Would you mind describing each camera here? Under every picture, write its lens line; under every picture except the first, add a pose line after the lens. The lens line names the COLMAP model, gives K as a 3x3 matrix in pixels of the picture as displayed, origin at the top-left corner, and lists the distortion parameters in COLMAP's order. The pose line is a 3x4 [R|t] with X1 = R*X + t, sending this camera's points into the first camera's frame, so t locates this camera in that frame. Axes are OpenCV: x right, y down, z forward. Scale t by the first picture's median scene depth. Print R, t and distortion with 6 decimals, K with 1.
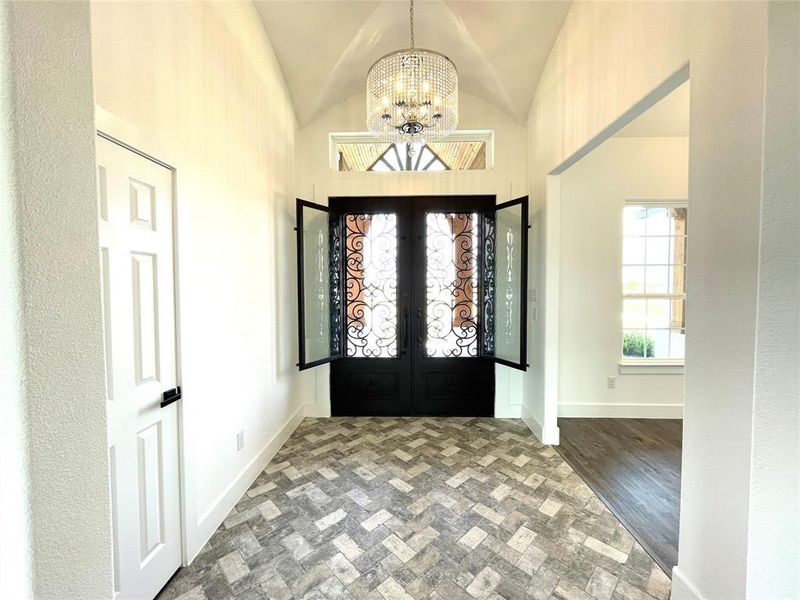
lens RADIAL K [[324.5, 0, 396.3], [0, 324.5, 299.5], [0, 0, 1]] dist [-0.002427, 0.000417]
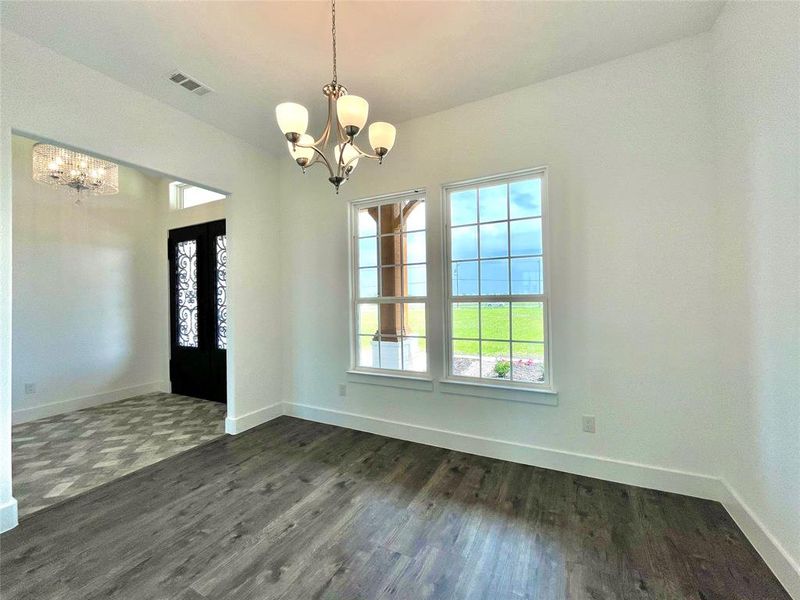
lens RADIAL K [[324.5, 0, 383.1], [0, 324.5, 294.9], [0, 0, 1]] dist [-0.002427, 0.000417]
pose [[0.895382, -0.021021, -0.444802, 1.619629], [0.006755, 0.999411, -0.033634, 0.011693], [0.445247, 0.027111, 0.894997, 0.243895]]
